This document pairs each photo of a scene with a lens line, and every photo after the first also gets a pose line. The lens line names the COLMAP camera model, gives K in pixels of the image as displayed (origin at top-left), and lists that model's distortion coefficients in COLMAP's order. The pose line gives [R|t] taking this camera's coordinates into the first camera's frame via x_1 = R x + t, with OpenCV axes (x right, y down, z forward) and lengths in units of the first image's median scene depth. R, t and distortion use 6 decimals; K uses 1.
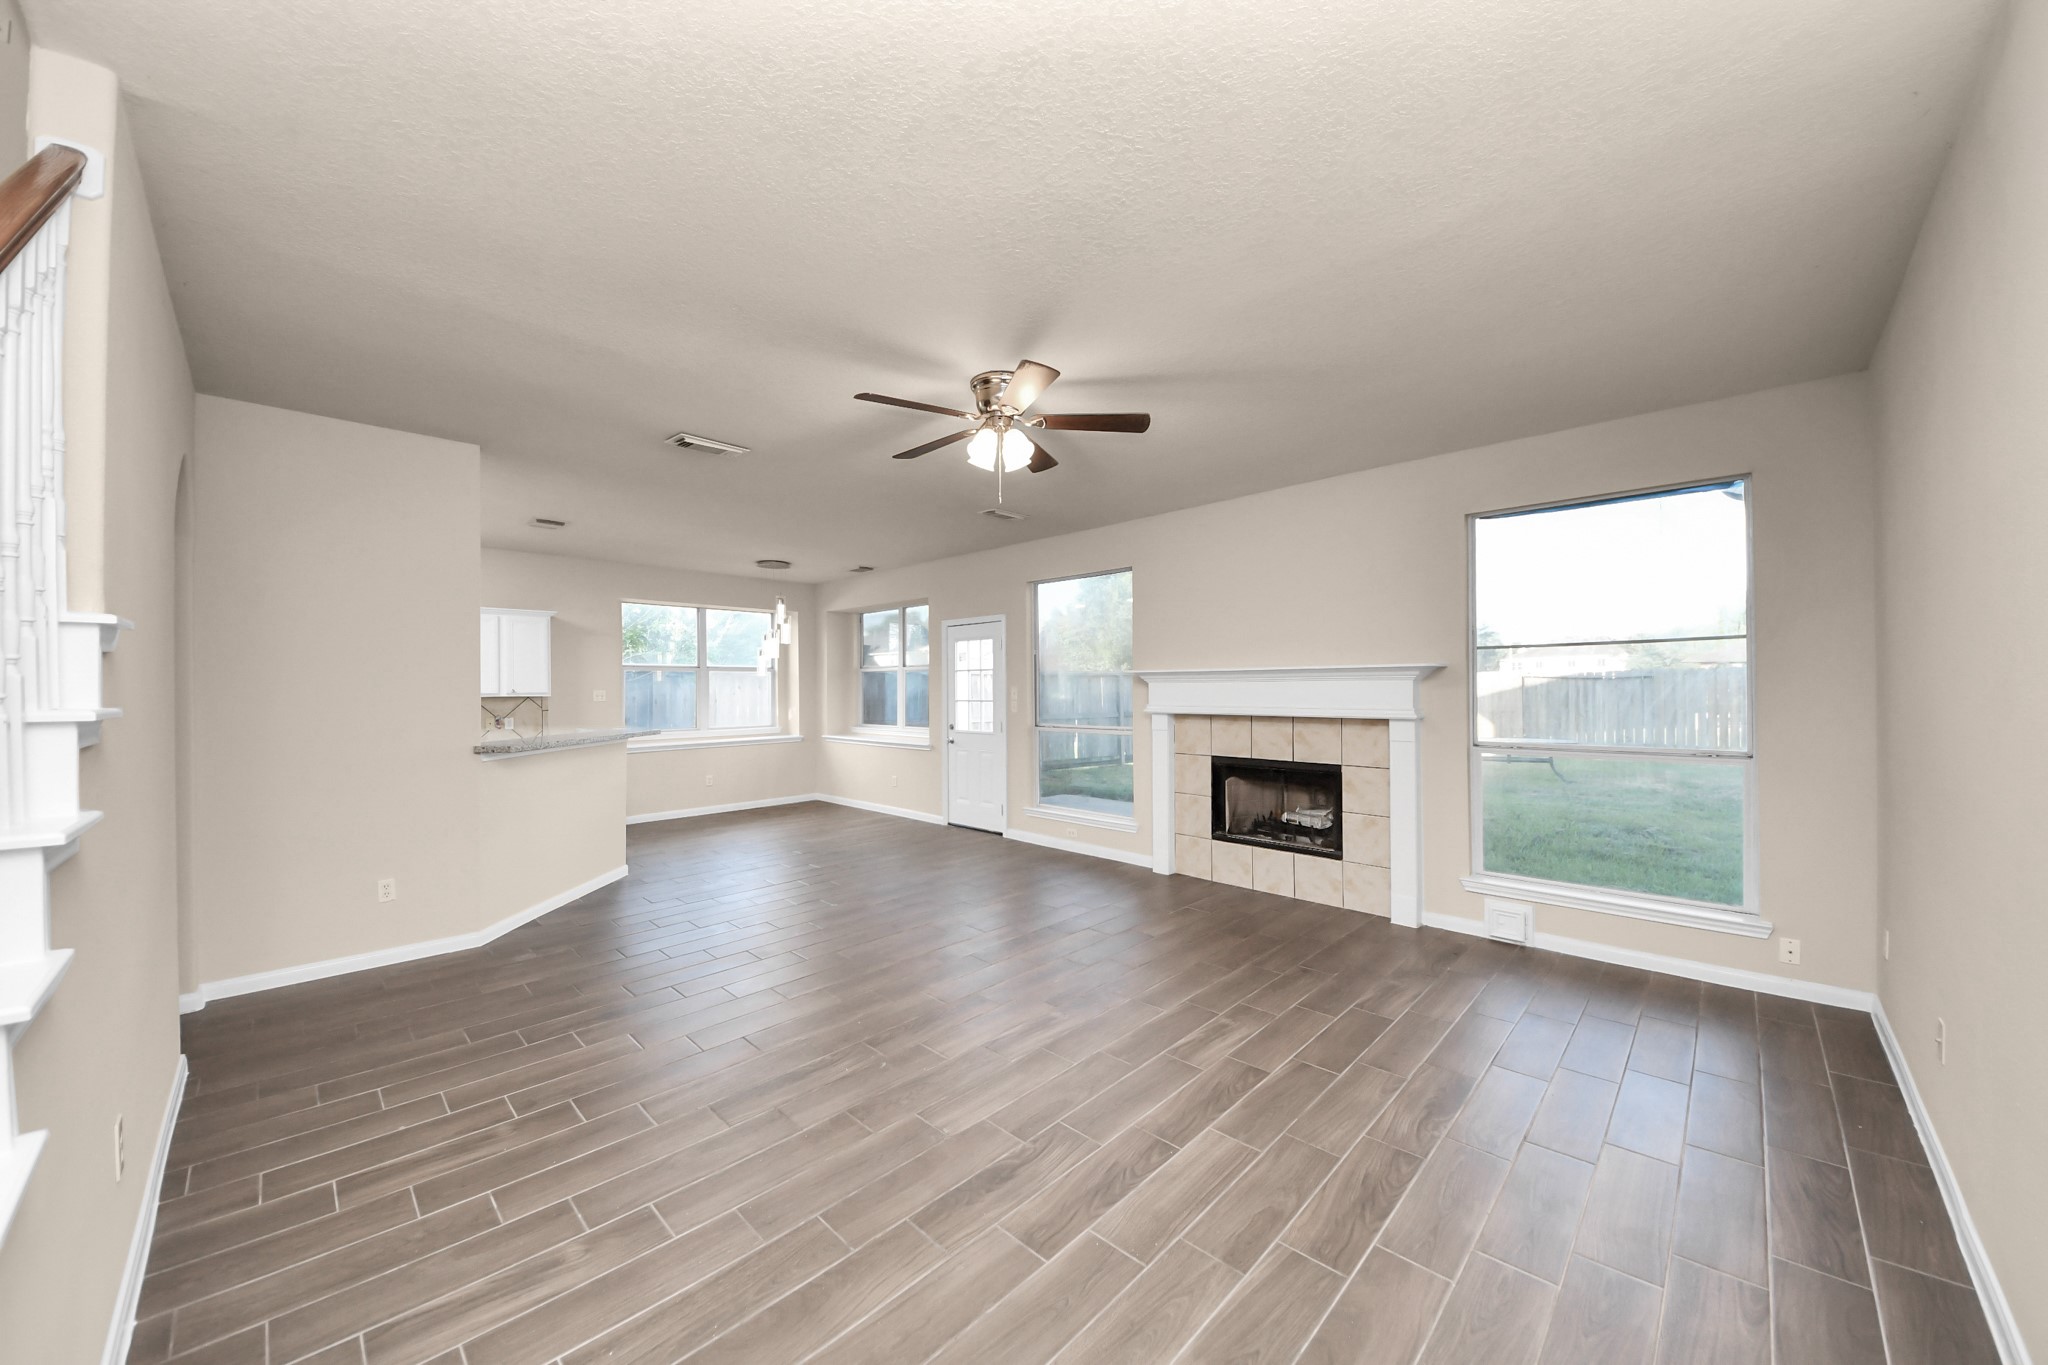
lens RADIAL K [[736.6, 0, 1016.2], [0, 736.6, 683.6], [0, 0, 1]] dist [0.015711, 0.000004]
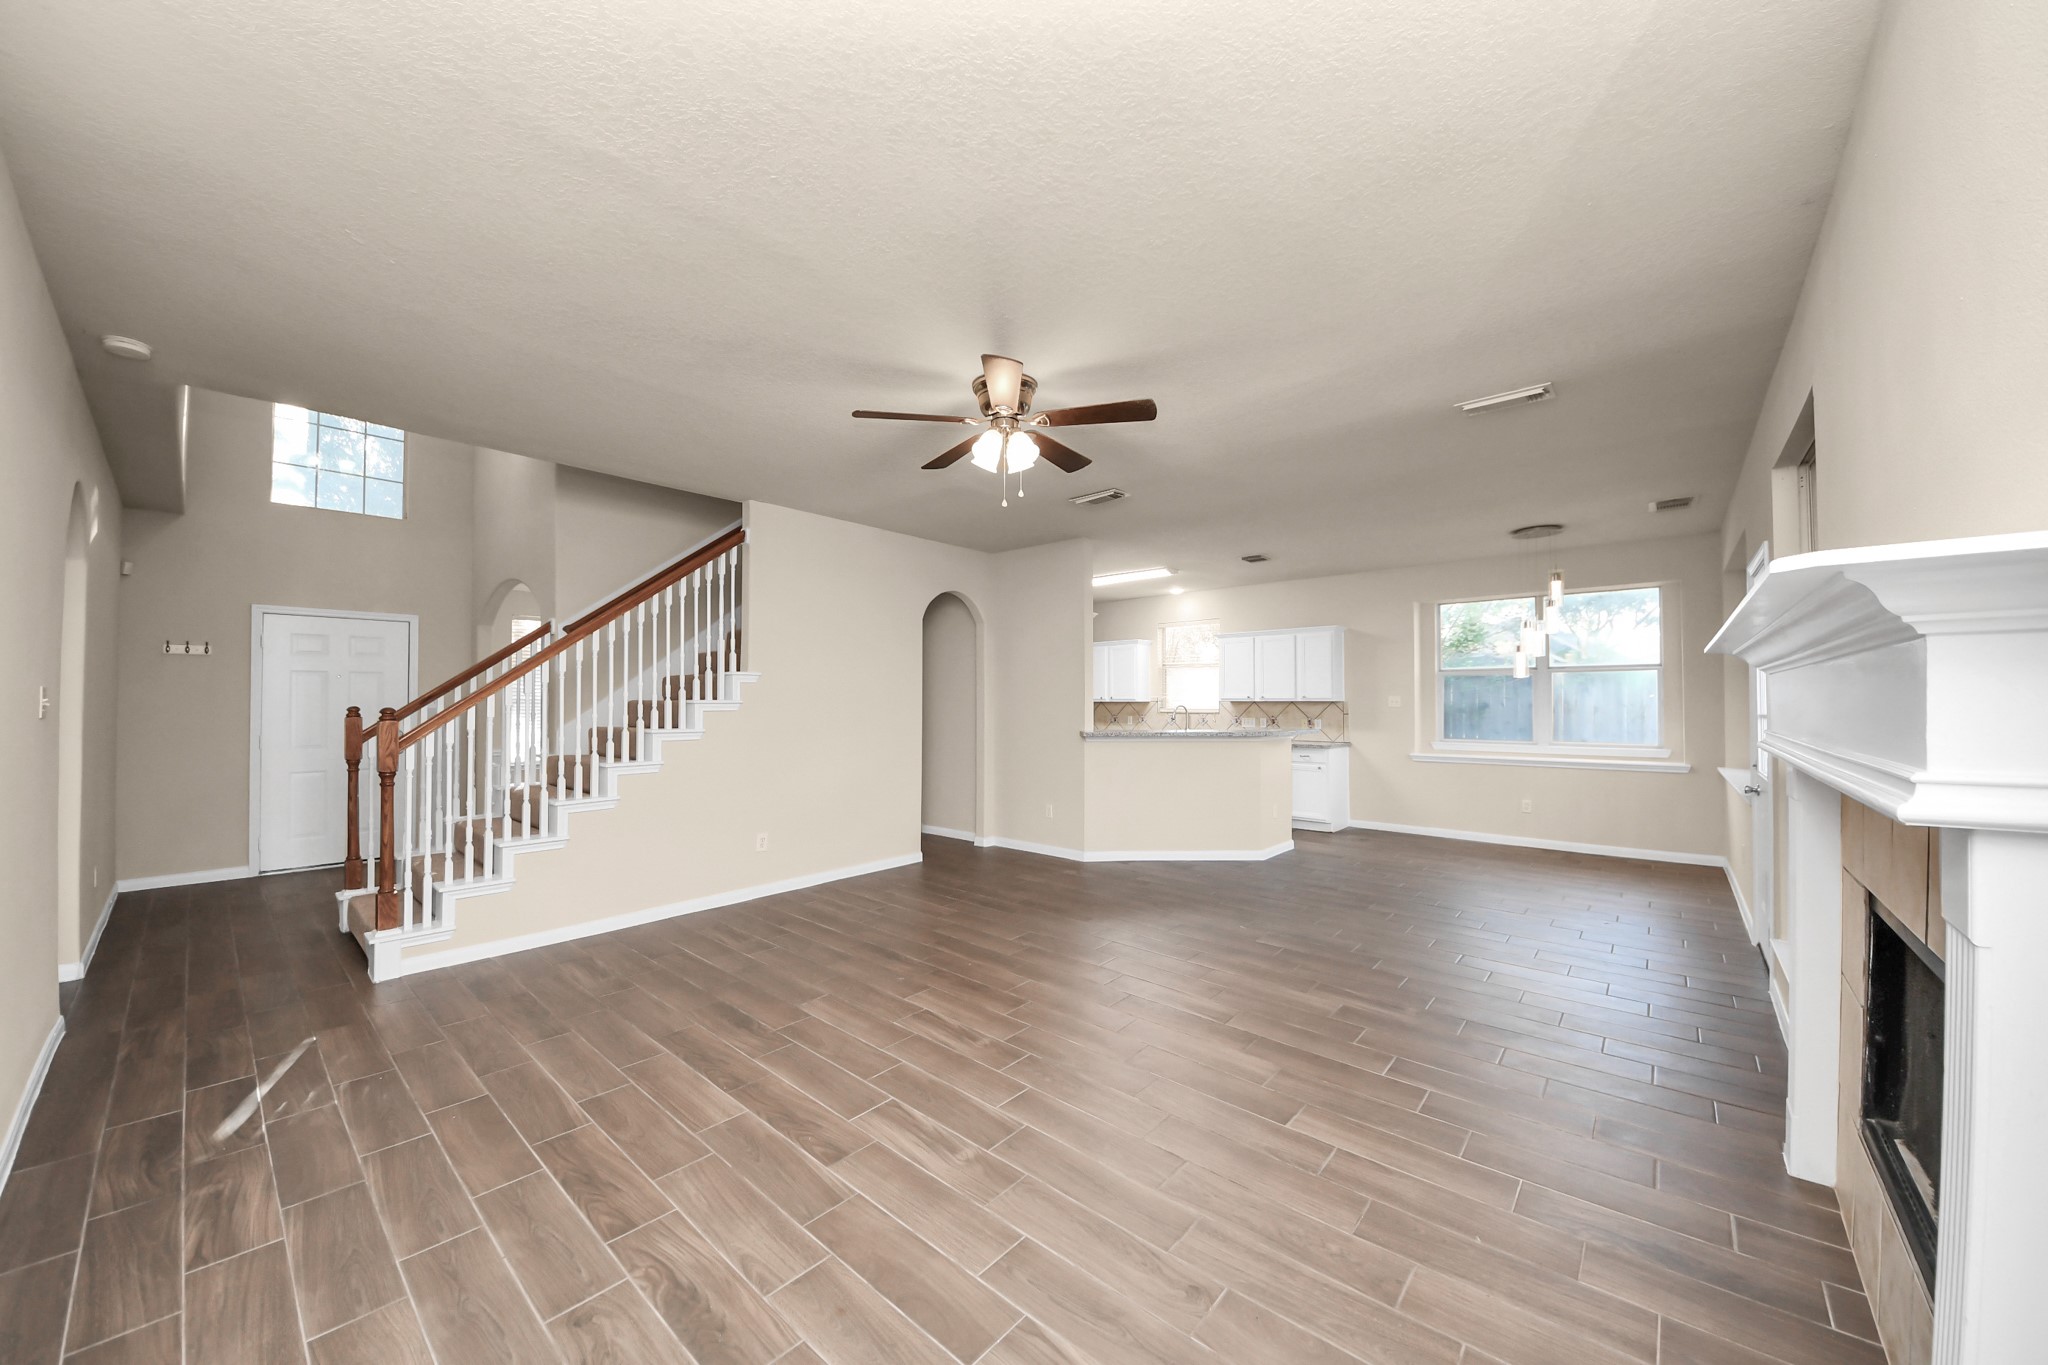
lens RADIAL K [[732.7, 0, 1021.6], [0, 732.7, 725.8], [0, 0, 1]] dist [0.008437, -0.000192]
pose [[0.049948, 0.043932, -0.997785, 1.062562], [0.004628, 0.999011, 0.044218, 0.006632], [0.998741, -0.006826, 0.049695, 1.097080]]
